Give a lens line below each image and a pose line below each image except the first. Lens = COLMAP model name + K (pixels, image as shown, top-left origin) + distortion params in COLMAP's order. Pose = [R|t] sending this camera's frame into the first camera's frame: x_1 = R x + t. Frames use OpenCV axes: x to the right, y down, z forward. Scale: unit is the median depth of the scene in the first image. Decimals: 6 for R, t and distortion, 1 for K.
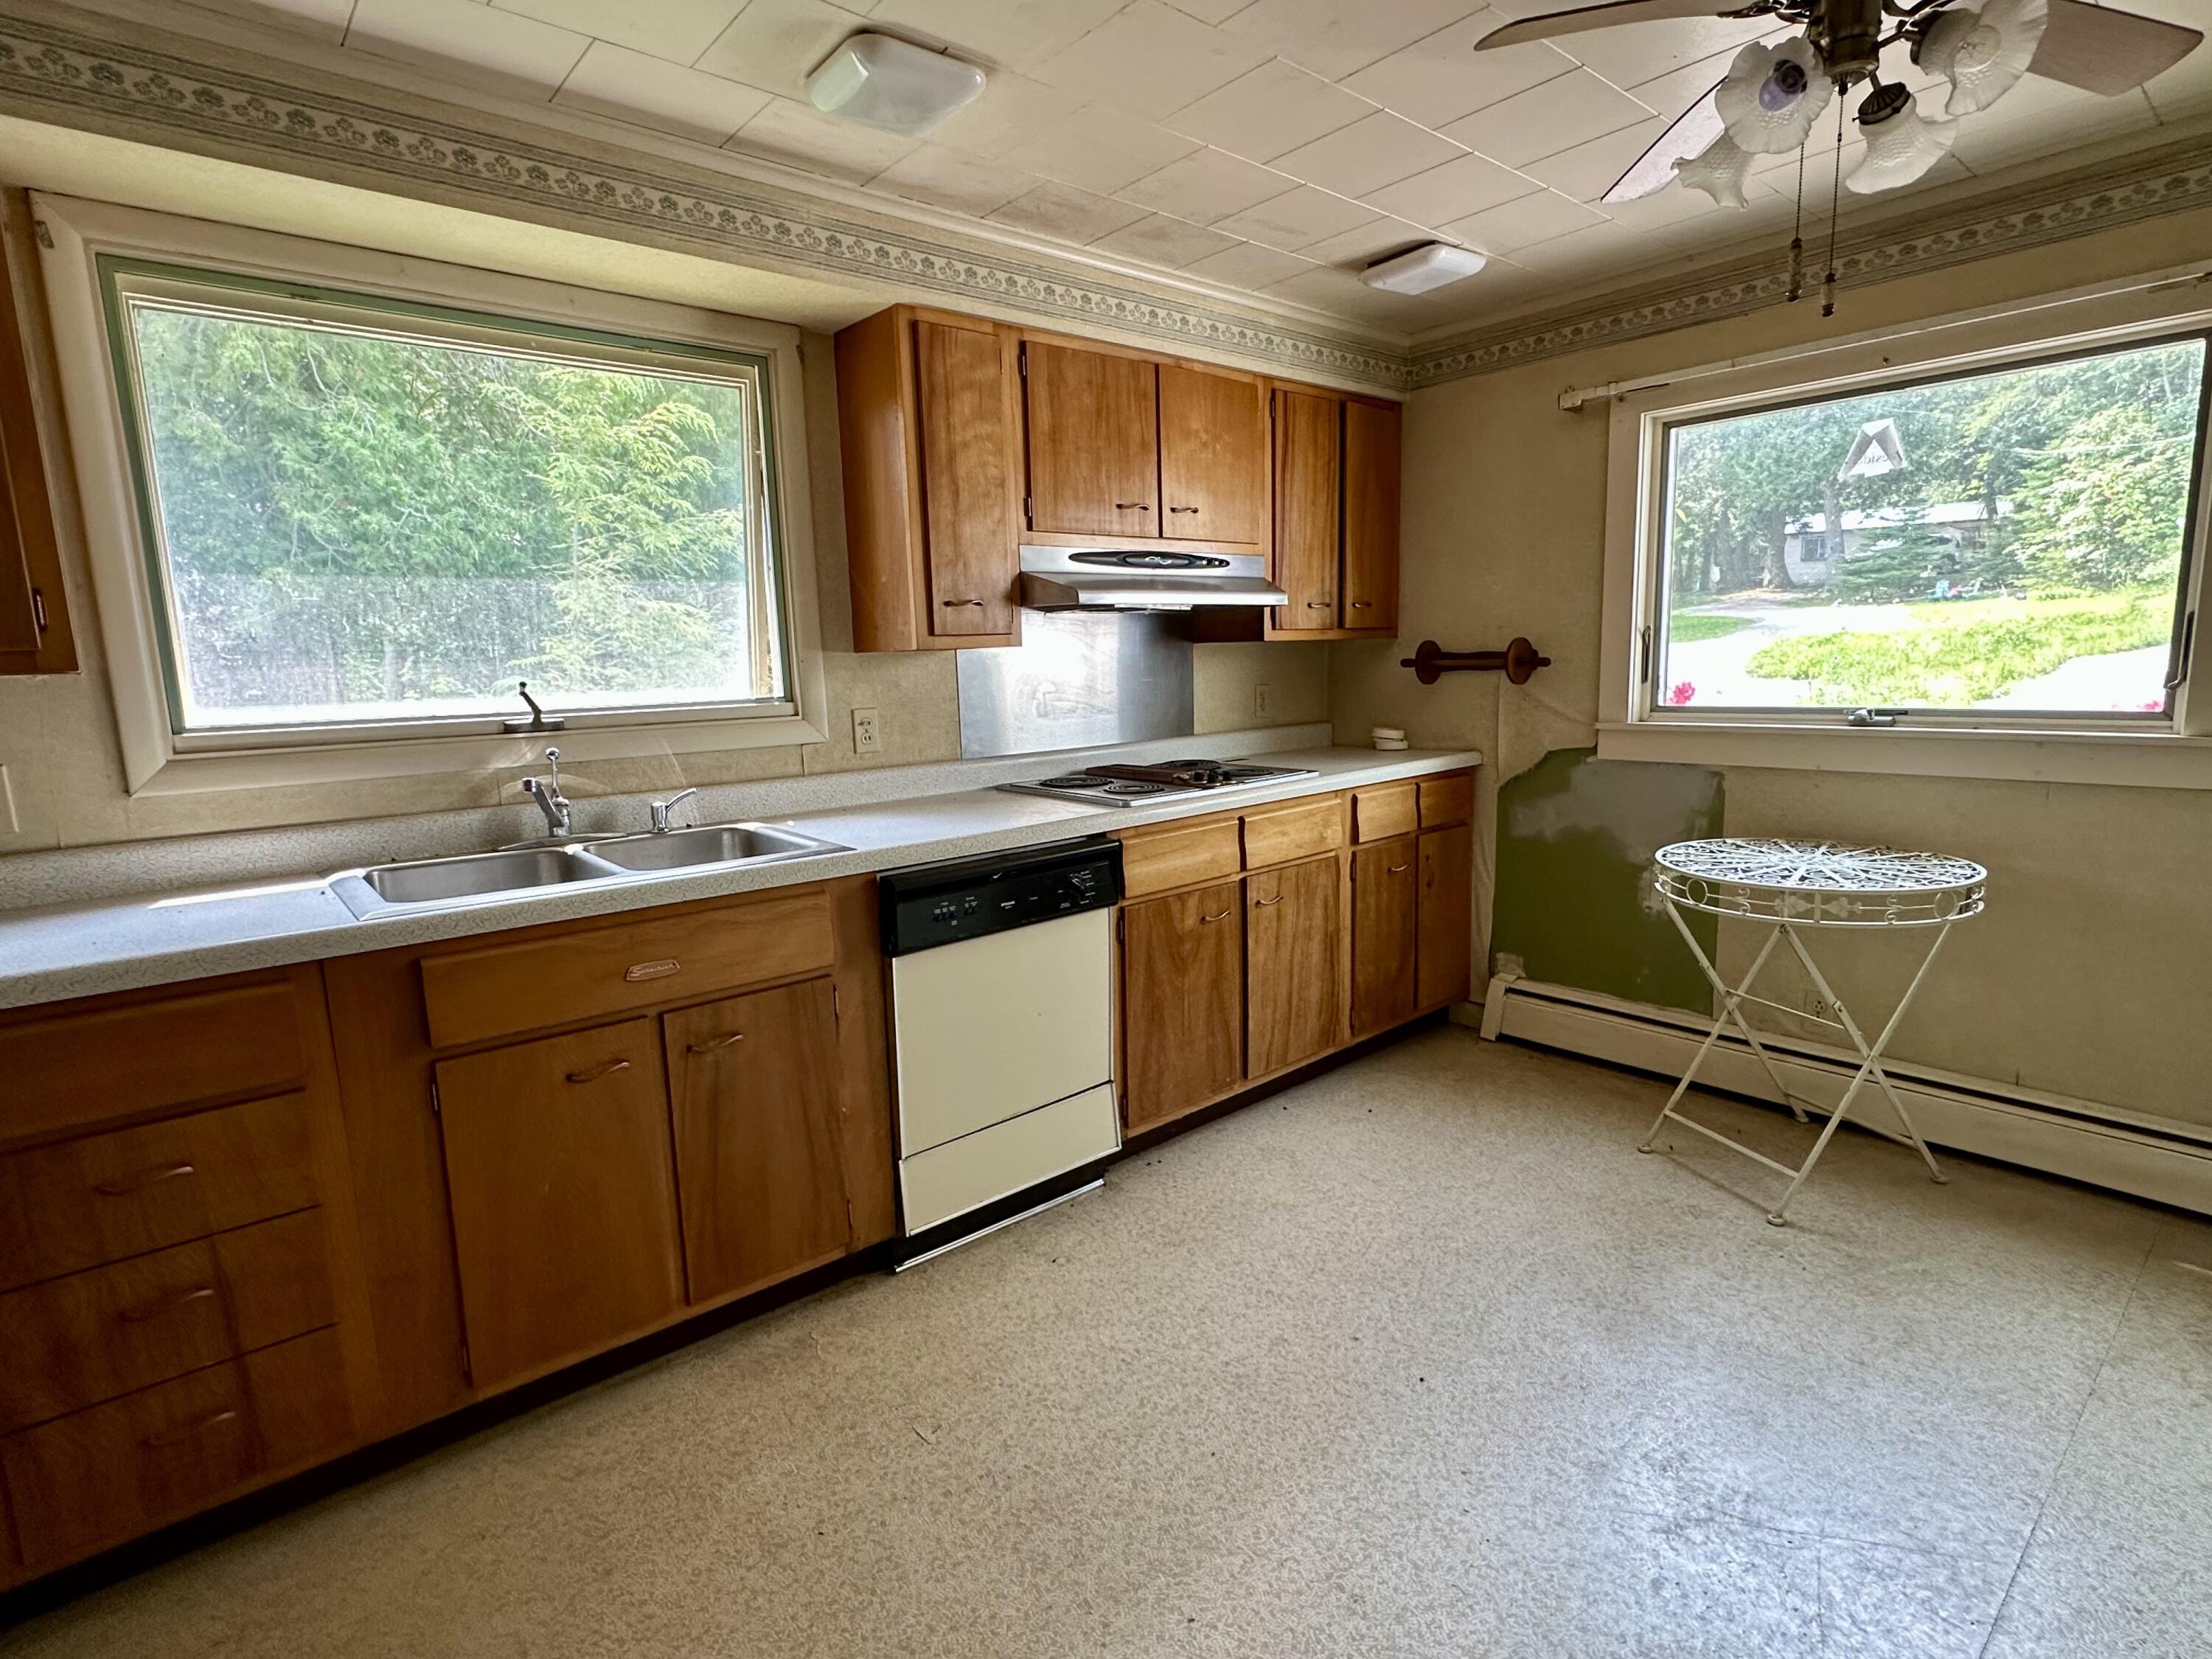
lens RADIAL K [[1122.9, 0, 1102.0], [0, 1122.9, 828.9], [0, 0, 1]] dist [-0.004966, 0.001964]
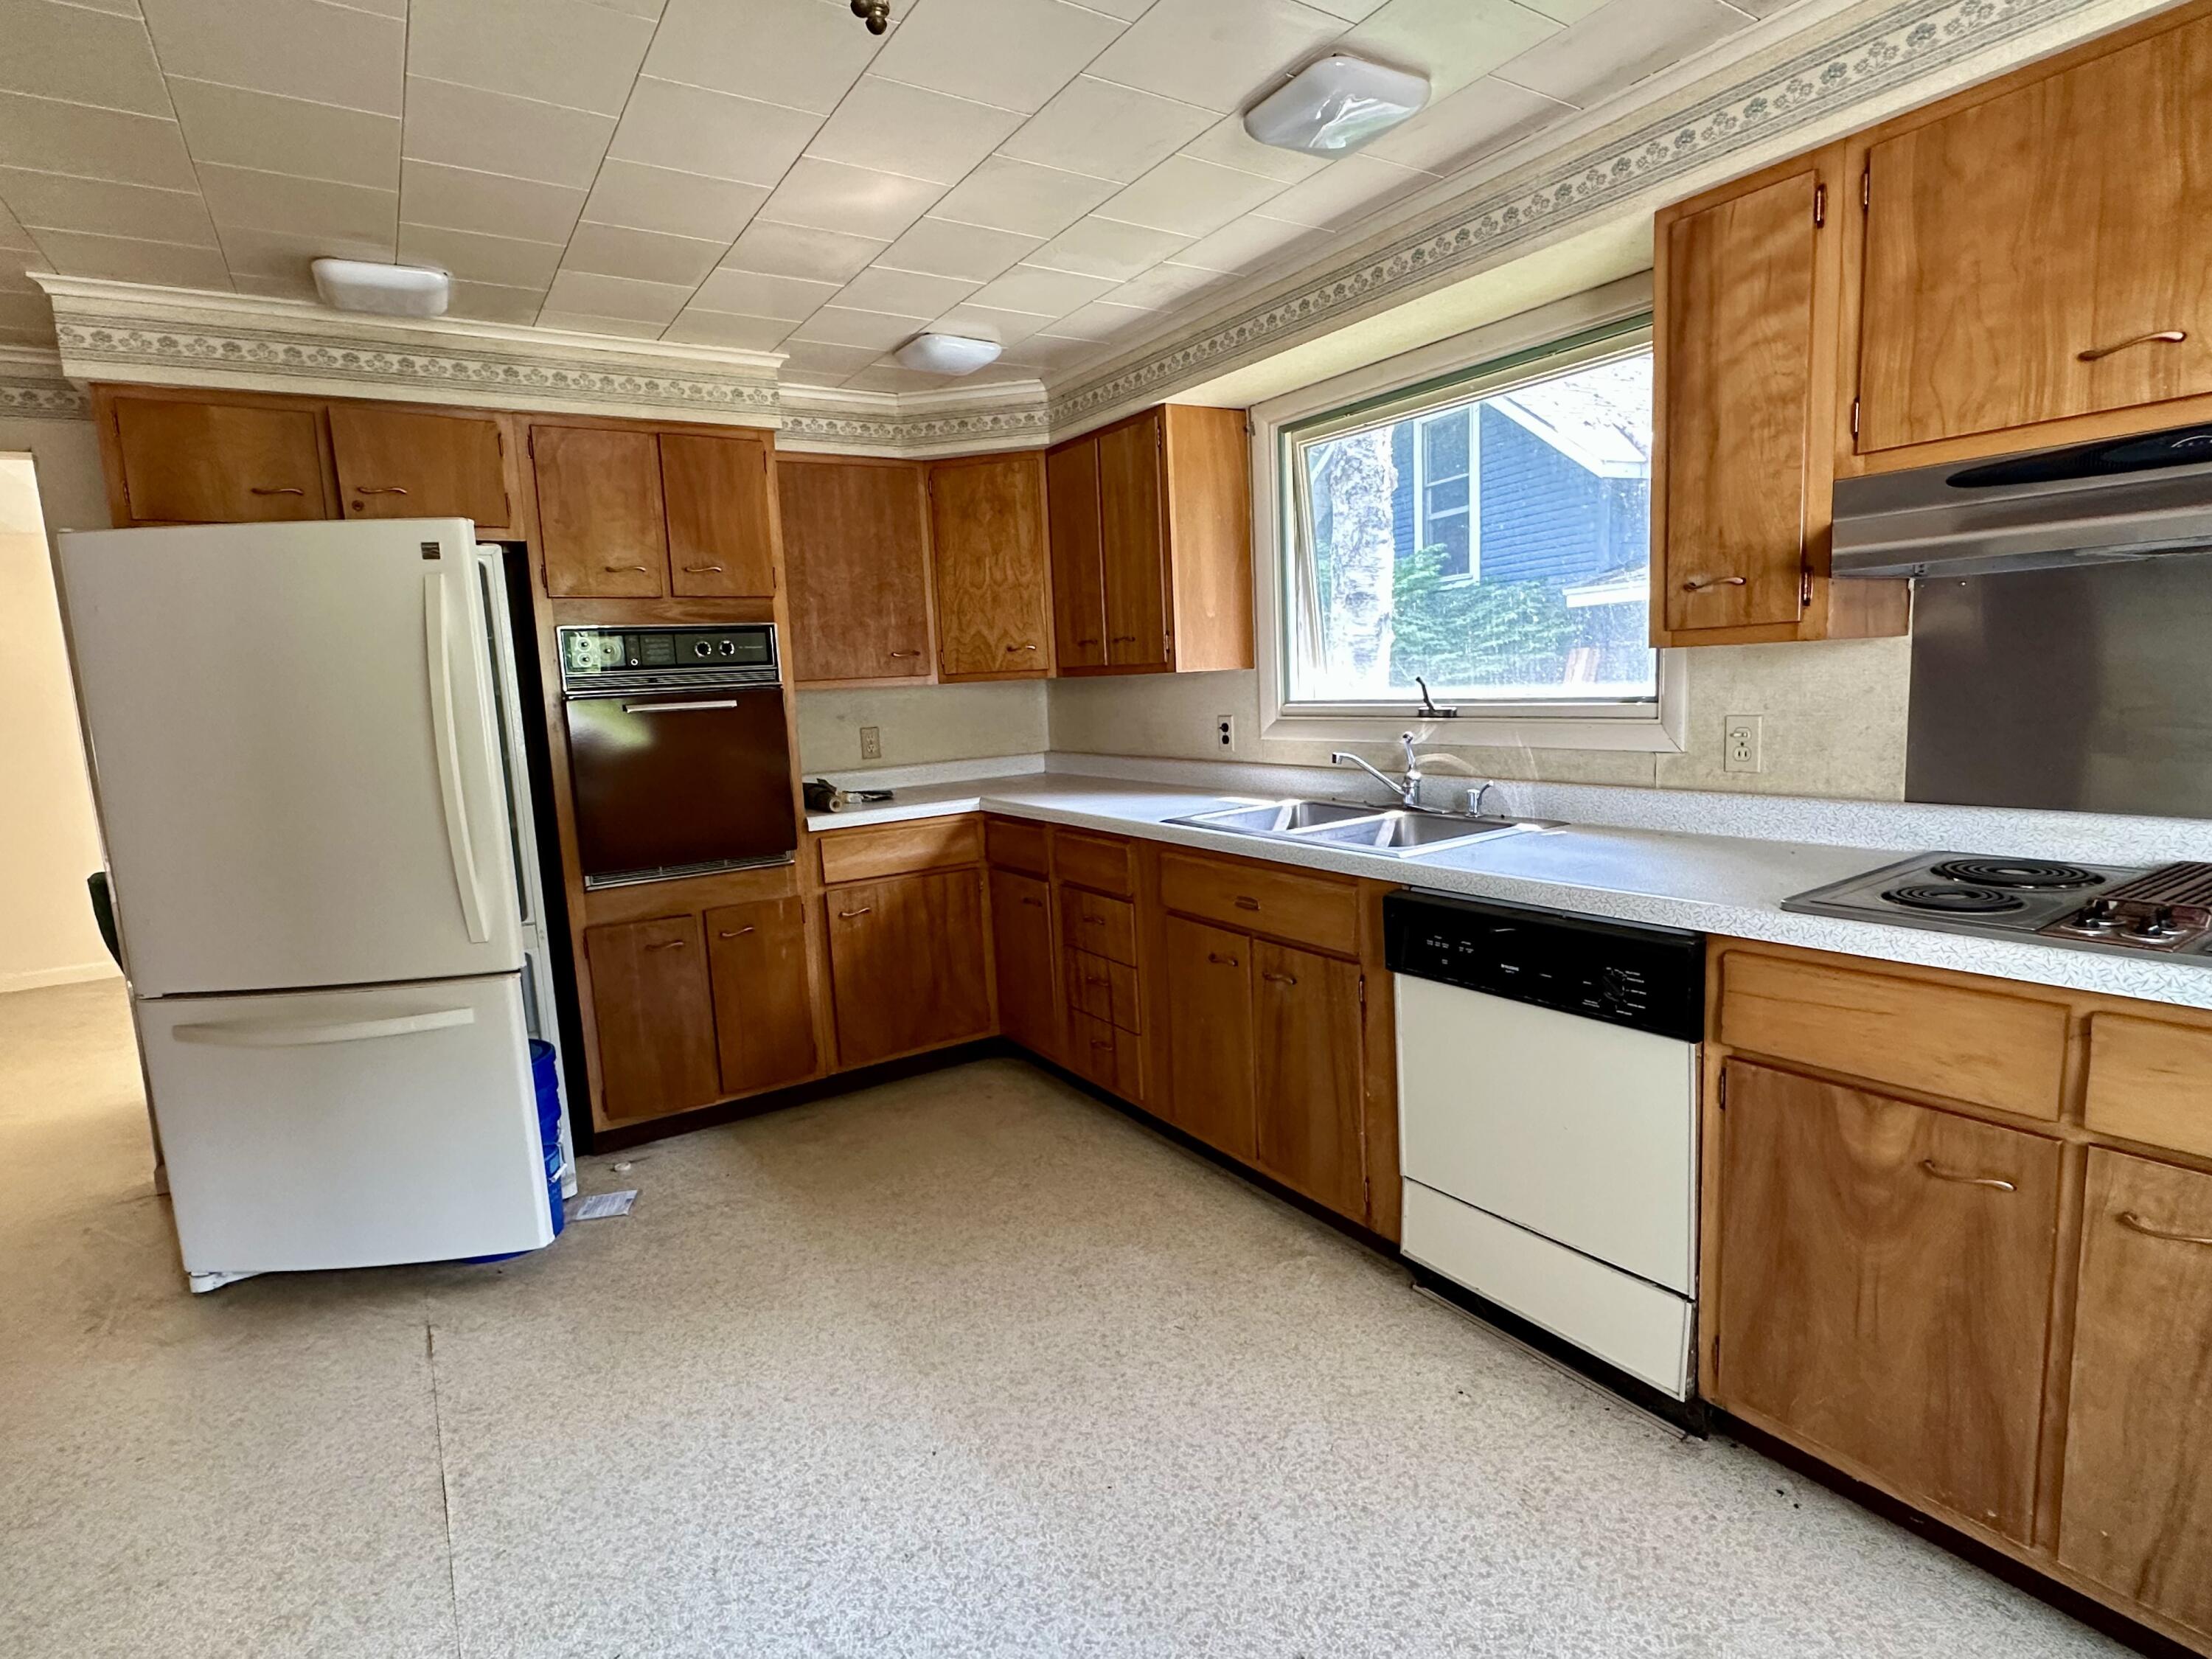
lens RADIAL K [[1122.9, 0, 1101.9], [0, 1122.9, 826.4], [0, 0, 1]] dist [-0.004966, 0.001964]
pose [[-0.134985, 0.170148, -0.976129, 0.701398], [-0.099399, 0.977851, 0.184194, -0.147776], [0.985849, 0.121889, -0.115082, 0.741436]]
